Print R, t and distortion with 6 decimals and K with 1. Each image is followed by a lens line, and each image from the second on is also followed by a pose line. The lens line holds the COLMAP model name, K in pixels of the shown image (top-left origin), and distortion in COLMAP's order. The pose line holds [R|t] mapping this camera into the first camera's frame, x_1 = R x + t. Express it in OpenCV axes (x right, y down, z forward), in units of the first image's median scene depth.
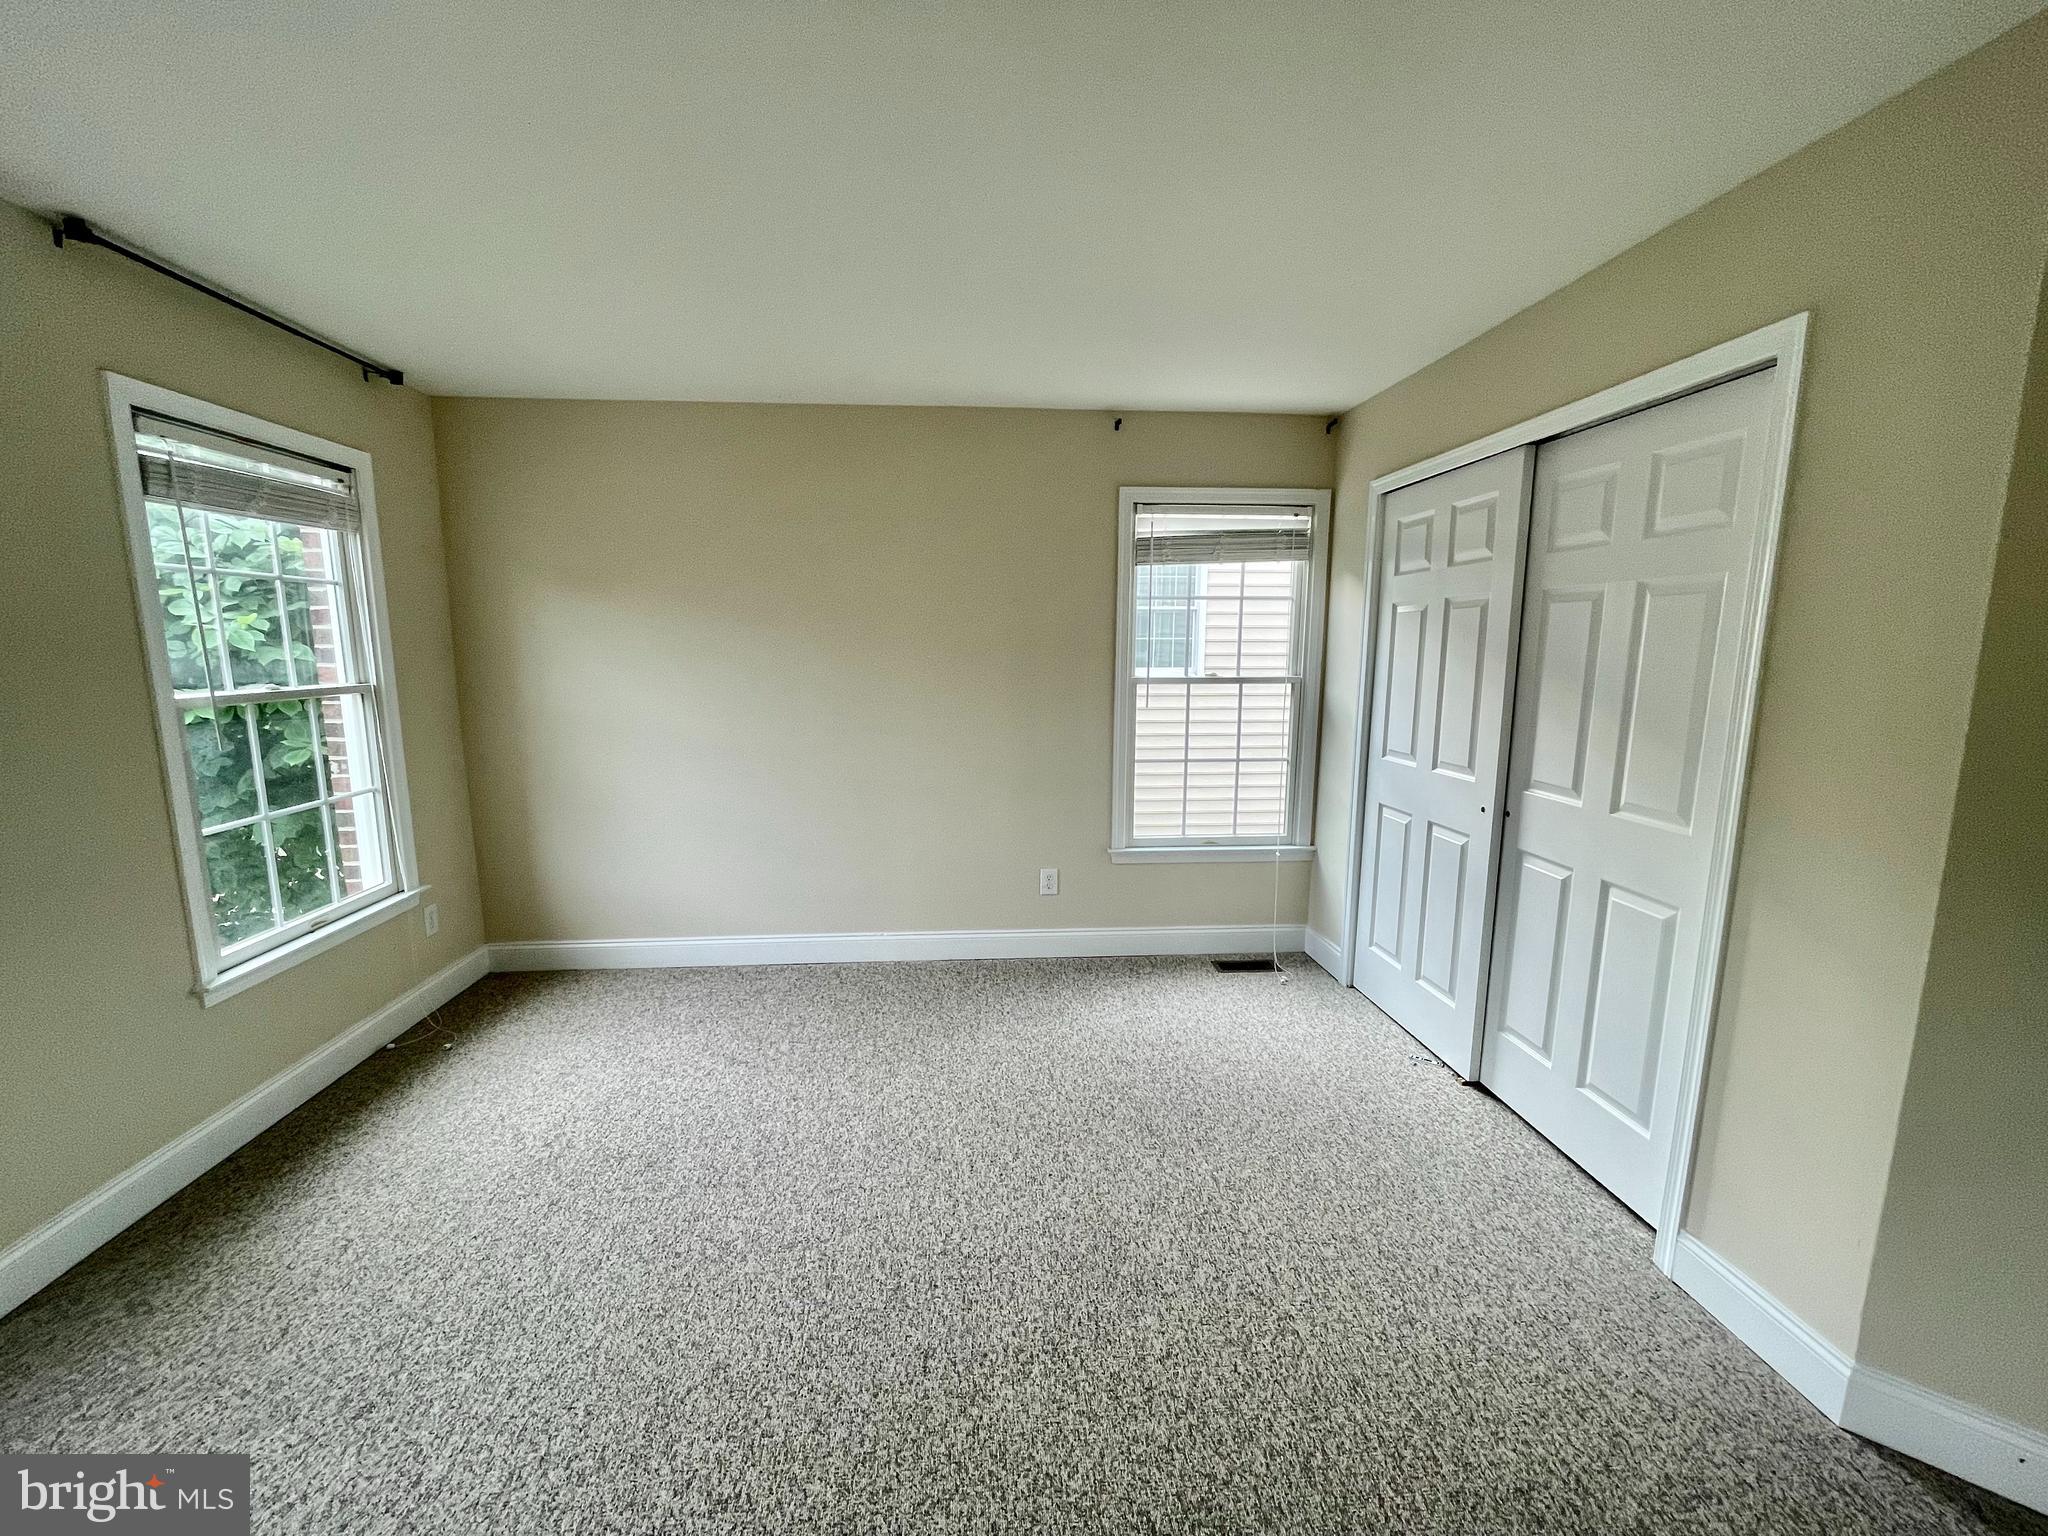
lens RADIAL K [[828.8, 0, 1025.4], [0, 828.8, 771.8], [0, 0, 1]] dist [-0.001551, -0.000190]
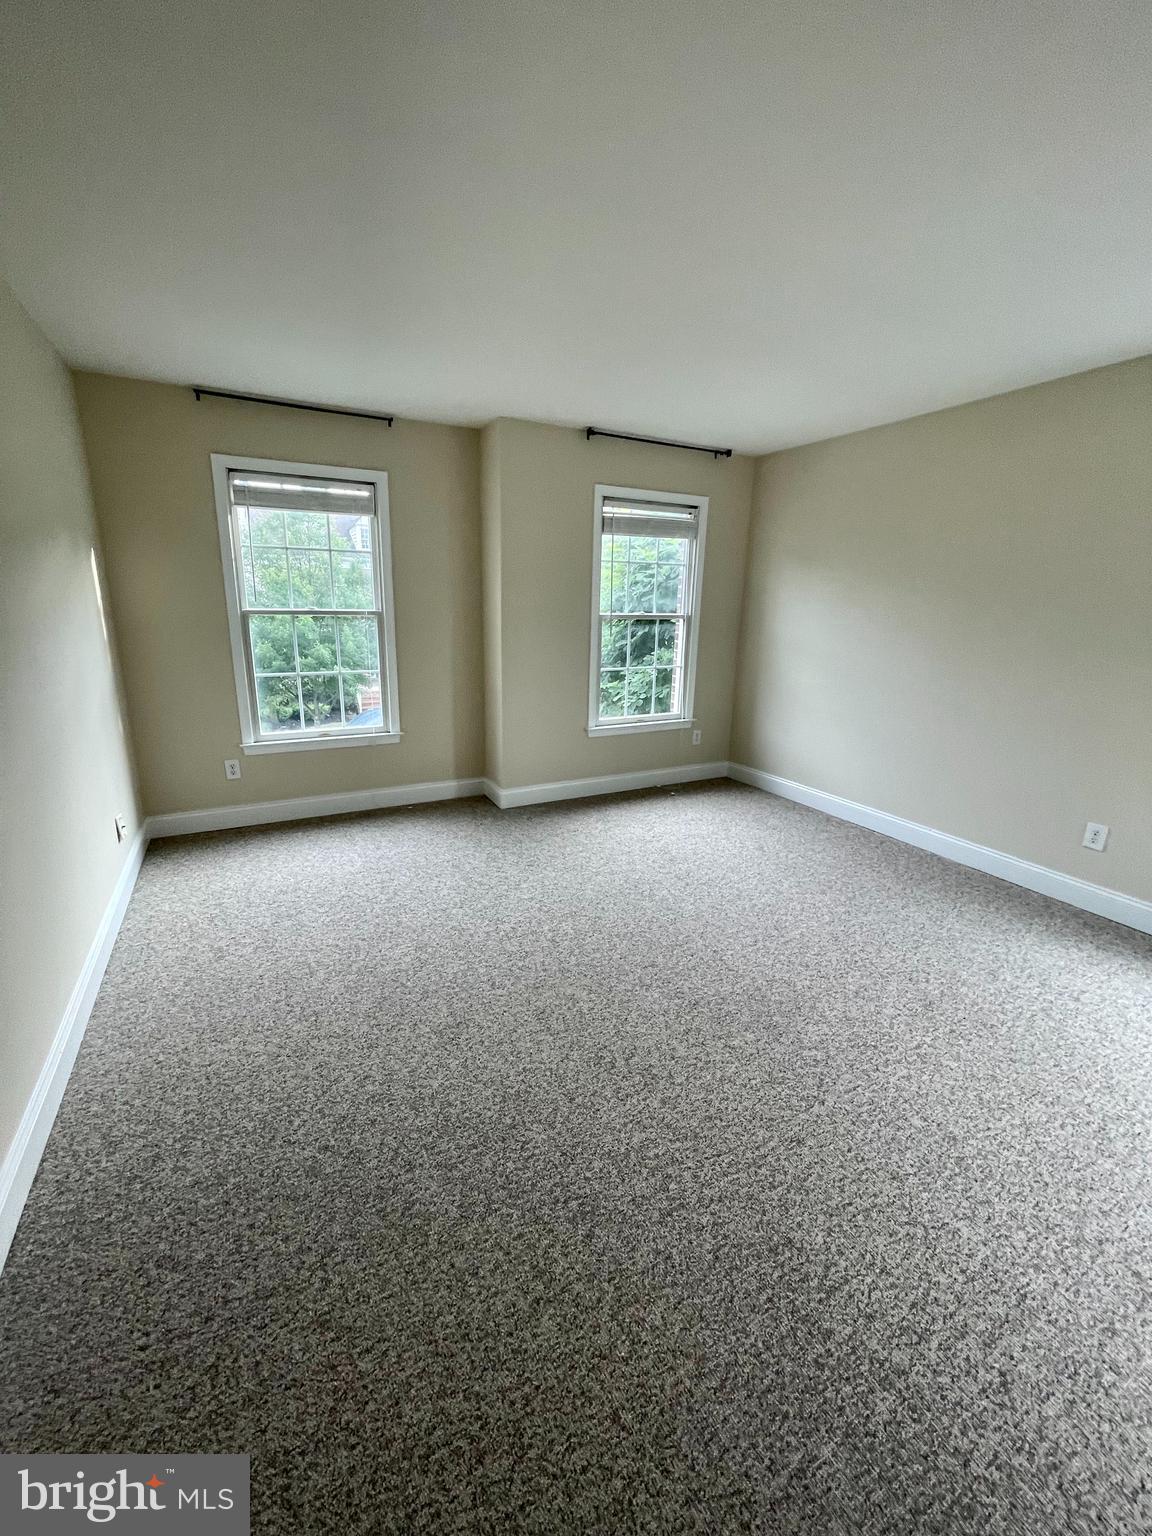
lens RADIAL K [[615.6, 0, 569.4], [0, 615.6, 765.7], [0, 0, 1]] dist [-0.013117, -0.000135]
pose [[0.396542, 0.243331, -0.885180, 0.552403], [-0.161256, 0.967702, 0.193776, 0.008809], [0.903743, 0.065901, 0.422973, 0.115214]]
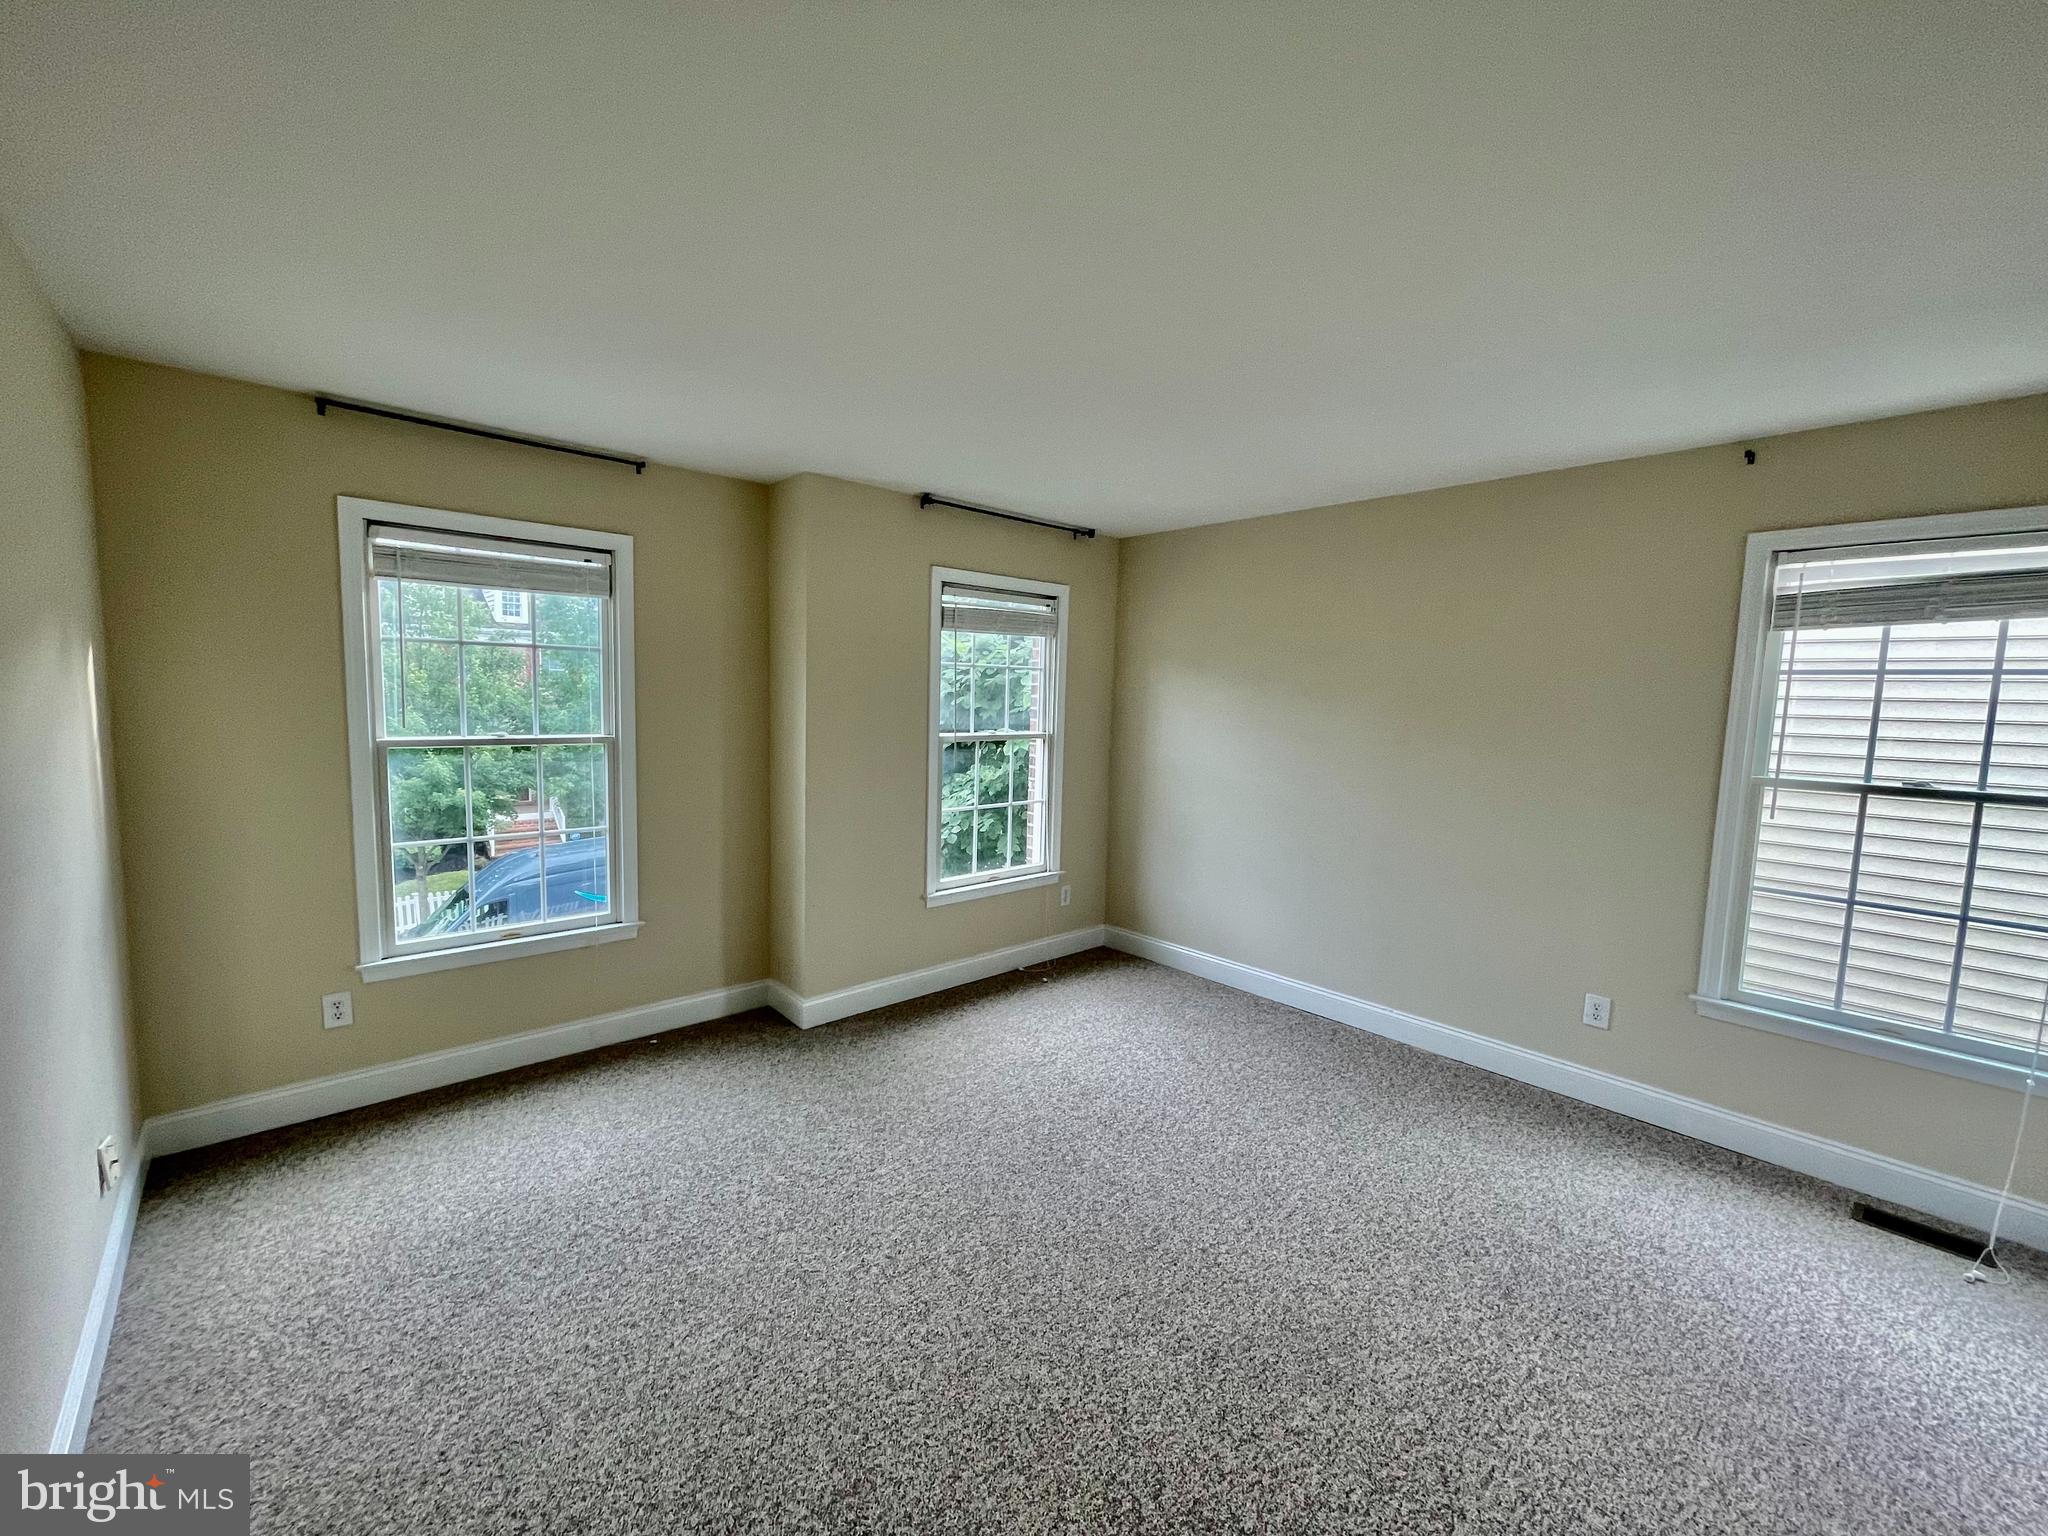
lens RADIAL K [[826.9, 0, 1018.3], [0, 826.9, 769.4], [0, 0, 1]] dist [-0.002978, -0.000445]
pose [[0.613949, 0.086508, -0.784591, 0.398614], [-0.146628, 0.989175, -0.005672, -0.023504], [0.775607, 0.118526, 0.619988, 0.009341]]
